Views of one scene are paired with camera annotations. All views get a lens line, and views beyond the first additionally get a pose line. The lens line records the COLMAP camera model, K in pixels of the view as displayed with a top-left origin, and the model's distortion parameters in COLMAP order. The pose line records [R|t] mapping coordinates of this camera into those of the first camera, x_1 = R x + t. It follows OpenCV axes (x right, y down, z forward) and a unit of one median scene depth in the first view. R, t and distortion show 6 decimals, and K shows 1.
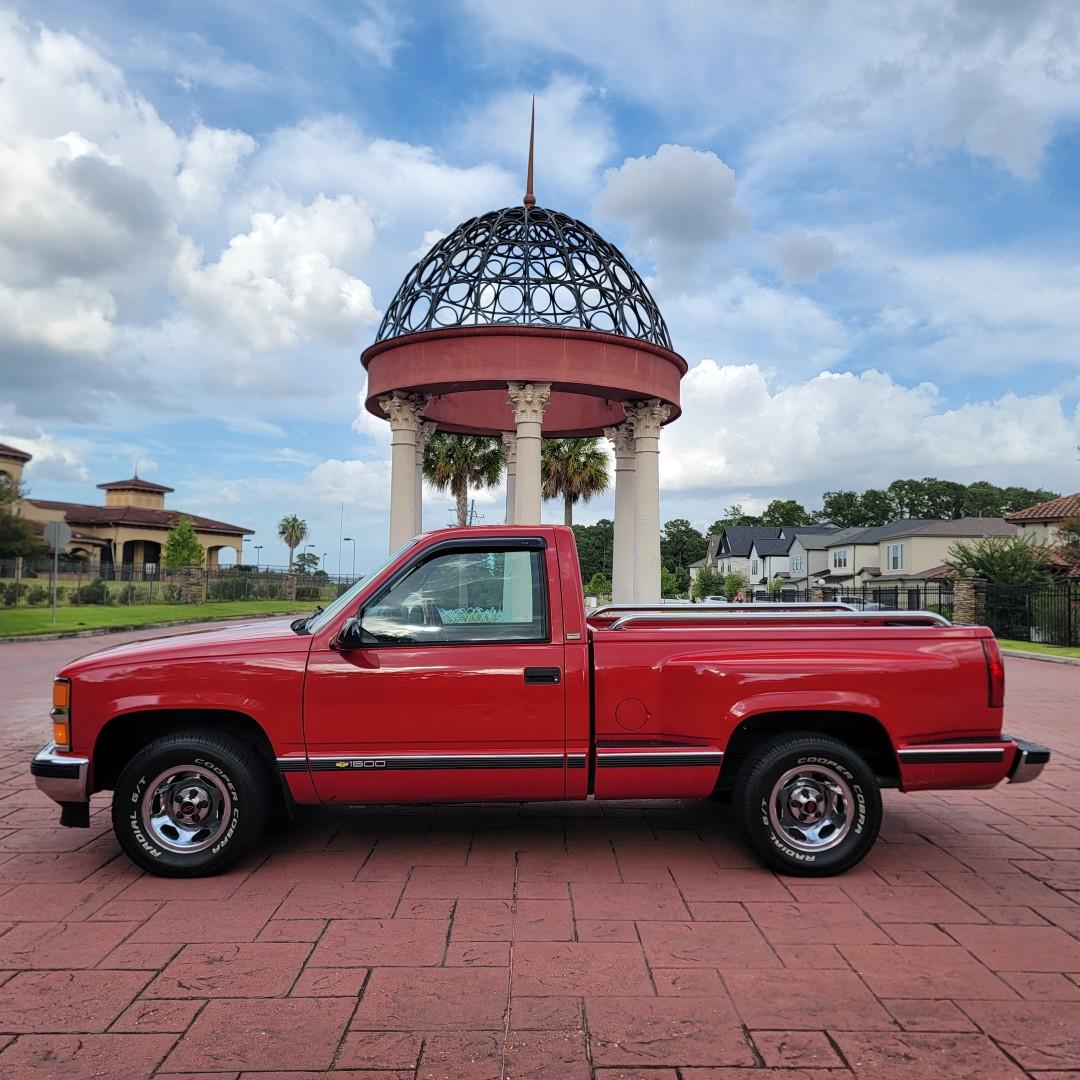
lens RADIAL K [[989.5, 0, 548.1], [0, 989.5, 559.0], [0, 0, 1]] dist [0.137490, -0.124212]
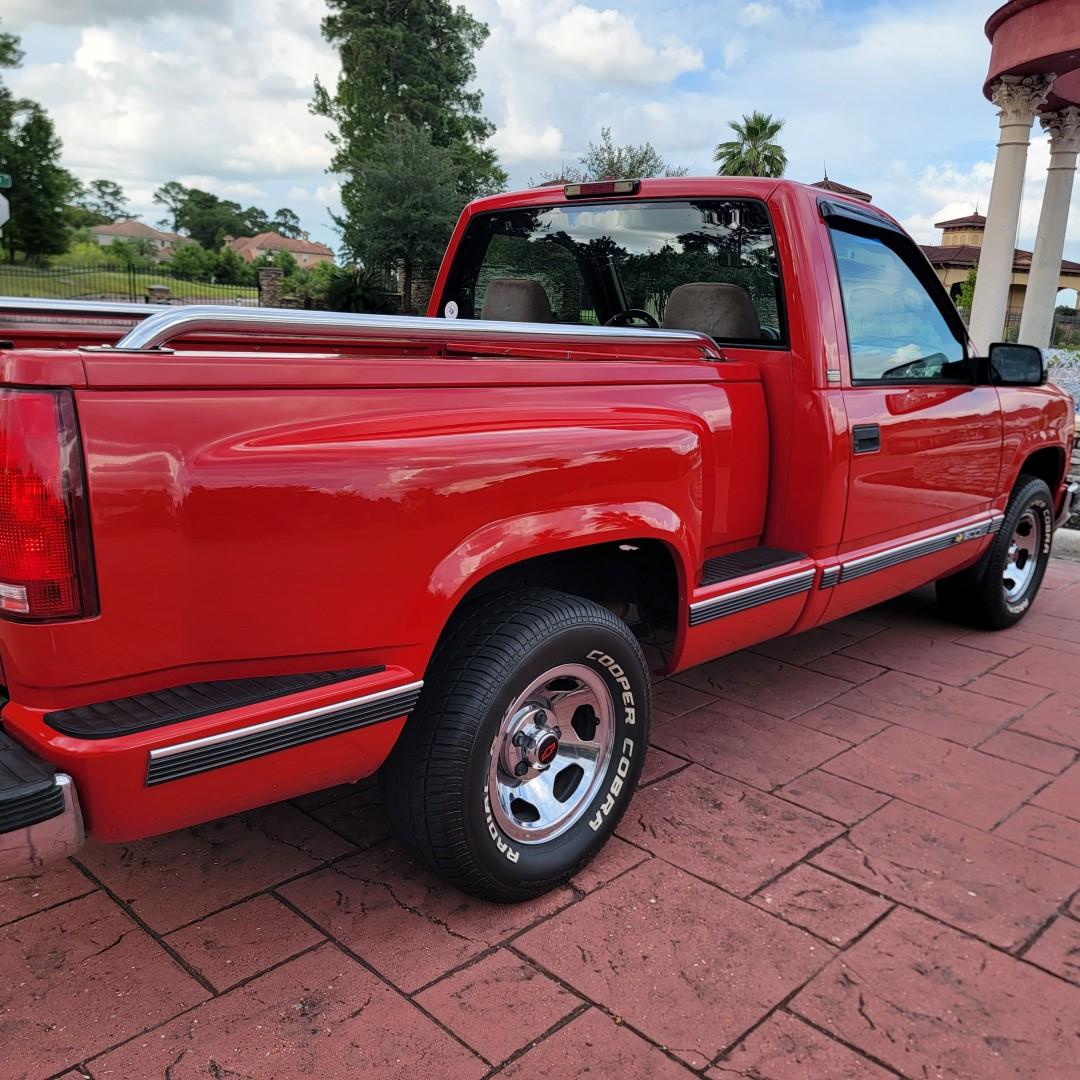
lens RADIAL K [[1015.8, 0, 552.0], [0, 1015.8, 536.5], [0, 0, 1]] dist [0.054311, -0.020193]
pose [[0.708300, 0.172648, -0.684474, 0.057200], [-0.017165, 0.973556, 0.227802, 0.003419], [0.705703, -0.149603, 0.692533, 0.021155]]
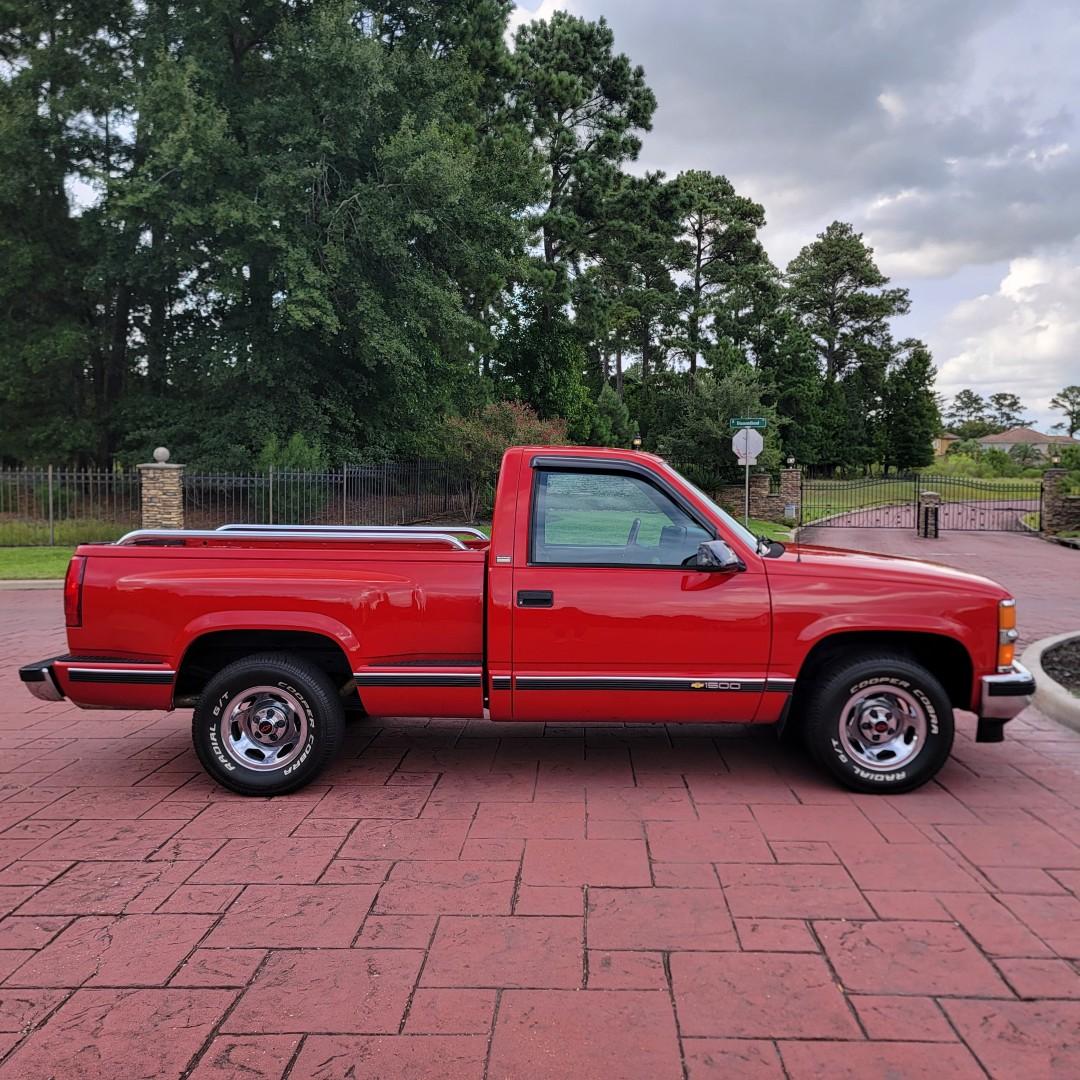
lens RADIAL K [[1015.8, 0, 552.0], [0, 1015.8, 536.5], [0, 0, 1]] dist [0.054311, -0.020193]
pose [[-0.052979, 0.034222, -0.998009, 0.132952], [0.024261, 0.999162, 0.032974, 0.002089], [0.998301, -0.022466, -0.053764, 0.093430]]
